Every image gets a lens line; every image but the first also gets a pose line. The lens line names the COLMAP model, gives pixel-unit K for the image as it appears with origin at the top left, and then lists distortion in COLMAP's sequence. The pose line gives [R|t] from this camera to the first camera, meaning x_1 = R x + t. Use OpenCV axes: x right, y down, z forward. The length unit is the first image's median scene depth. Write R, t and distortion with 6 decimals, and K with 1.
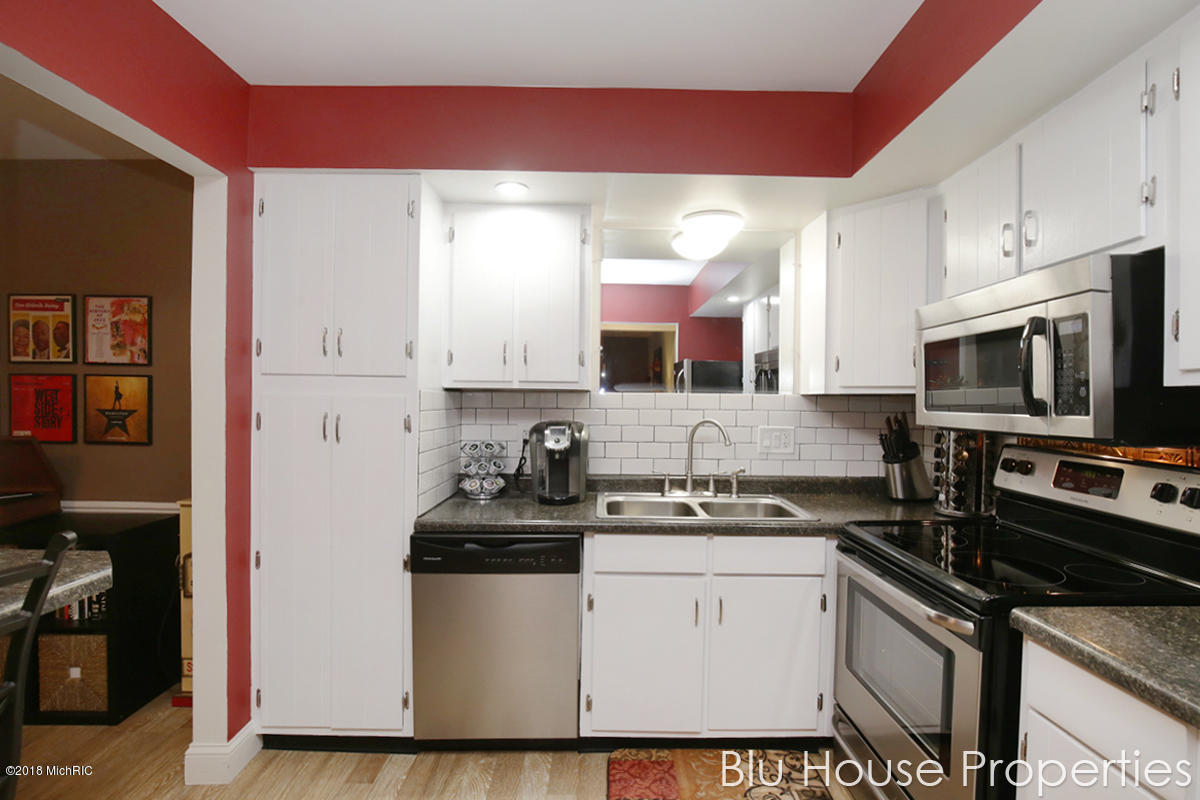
lens RADIAL K [[564.5, 0, 604.3], [0, 564.5, 401.0], [0, 0, 1]] dist [-0.016021, -0.000230]
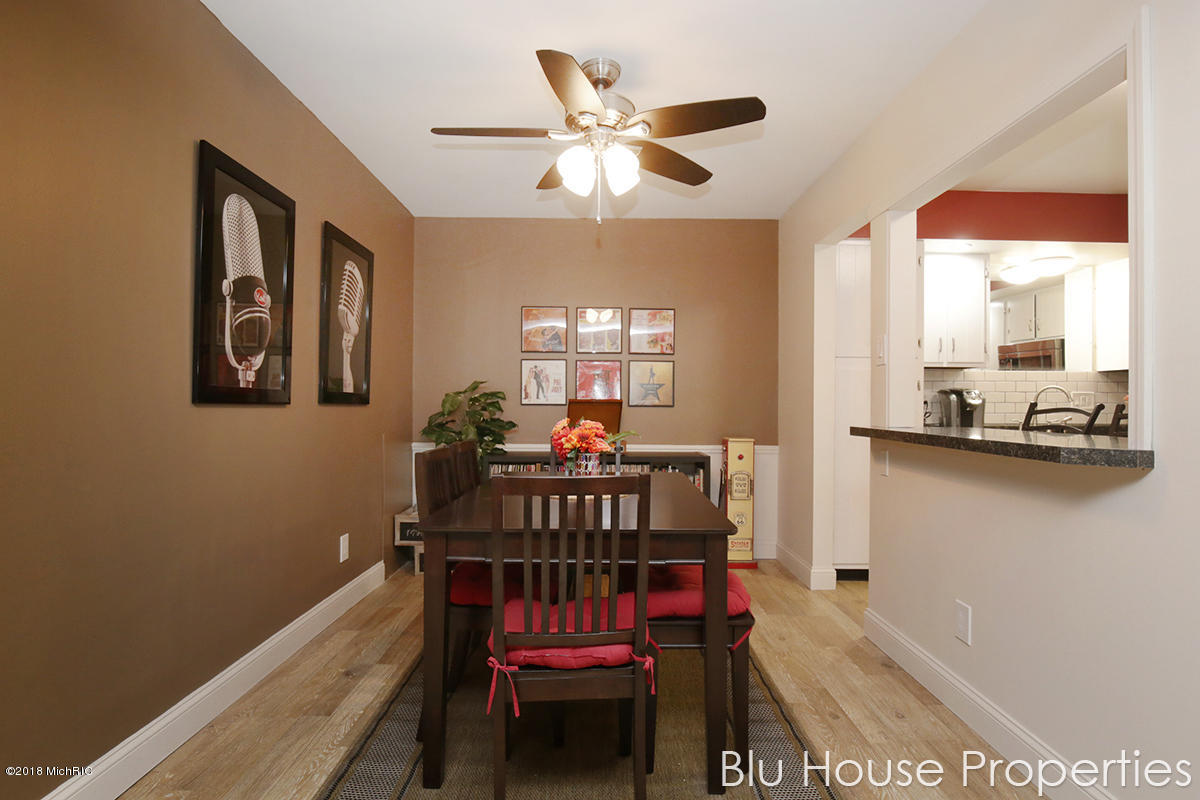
lens RADIAL K [[617.3, 0, 607.0], [0, 617.3, 400.9], [0, 0, 1]] dist [-0.004134, 0.000293]
pose [[0.999974, -0.004901, 0.005353, -1.005834], [0.004931, 0.999972, -0.005591, 0.071651], [-0.005326, 0.005617, 0.999970, -0.683598]]
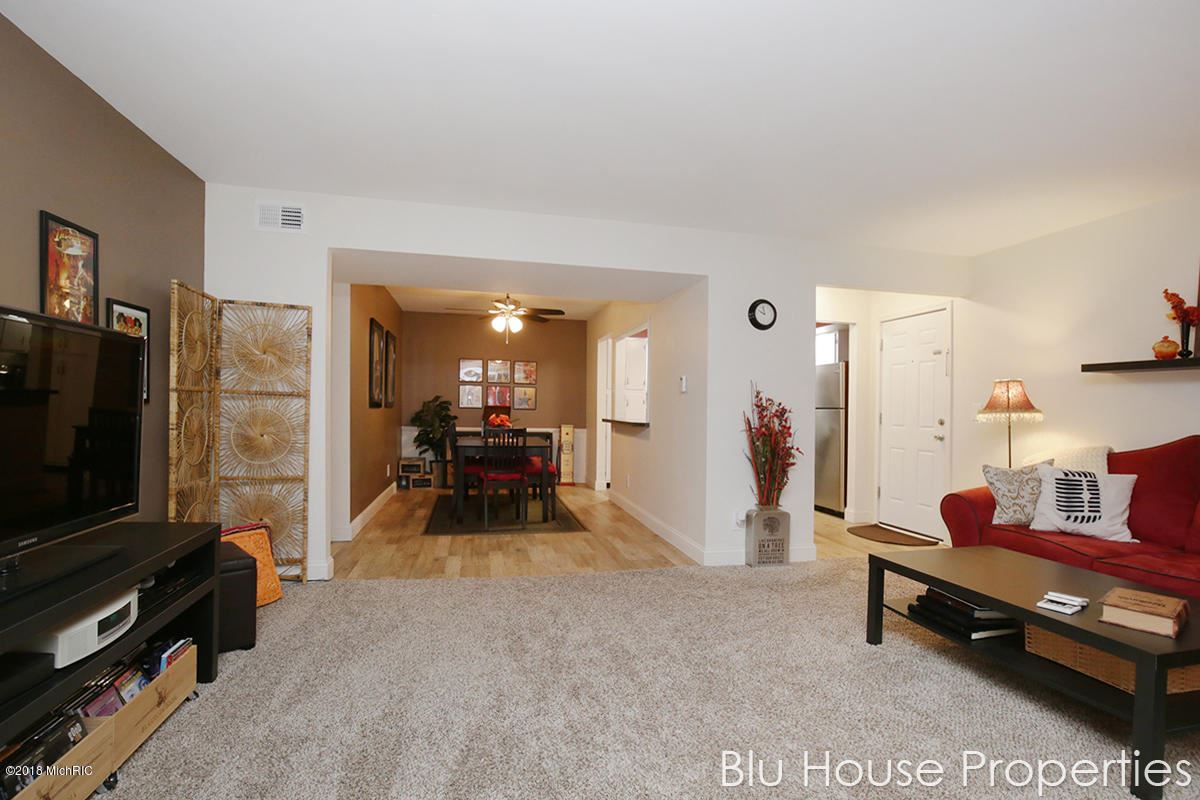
lens RADIAL K [[564.5, 0, 603.5], [0, 564.5, 408.8], [0, 0, 1]] dist [-0.016021, -0.000230]
pose [[0.976665, 0.004892, 0.214714, -1.122953], [-0.006658, 0.999950, 0.007503, 0.048671], [-0.214667, -0.008757, 0.976648, -2.170659]]
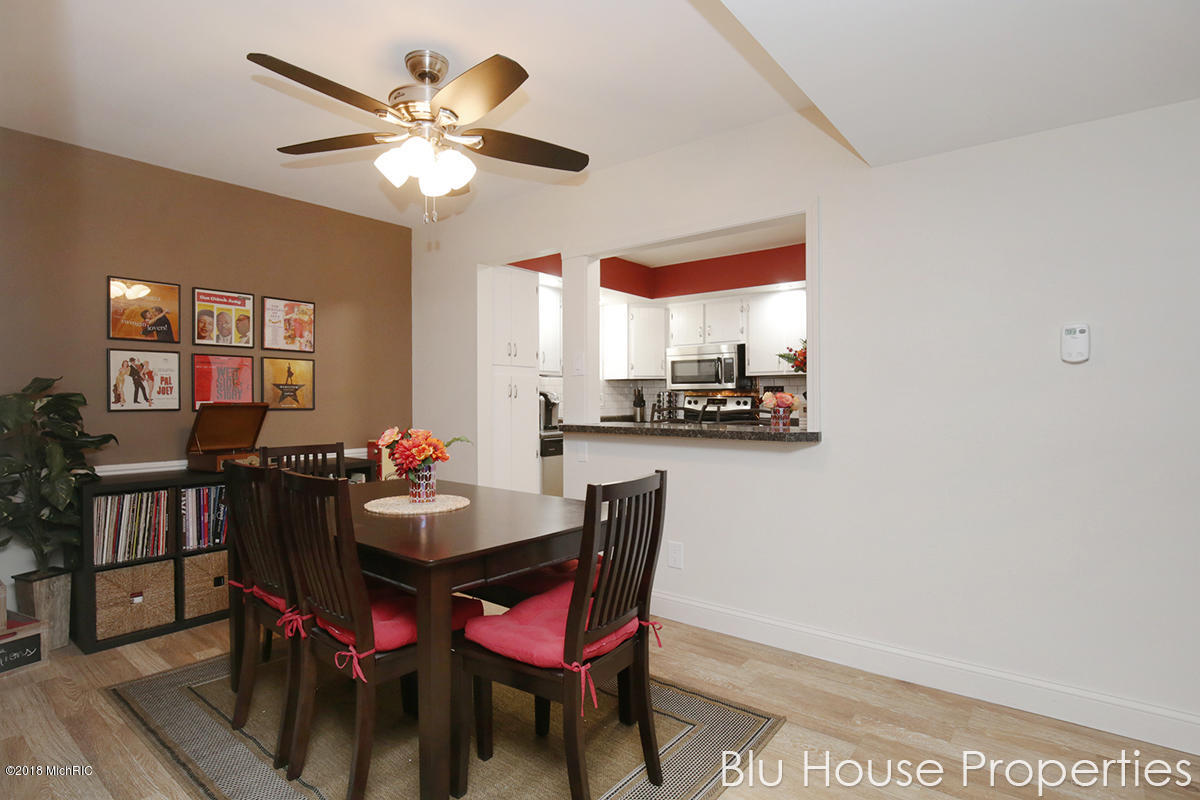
lens RADIAL K [[617.3, 0, 576.8], [0, 617.3, 397.5], [0, 0, 1]] dist [-0.004134, 0.000293]
pose [[0.646309, -0.009295, 0.763019, -1.562834], [0.010925, 0.999936, 0.002927, 0.050602], [-0.762997, 0.006444, 0.646370, -0.492176]]
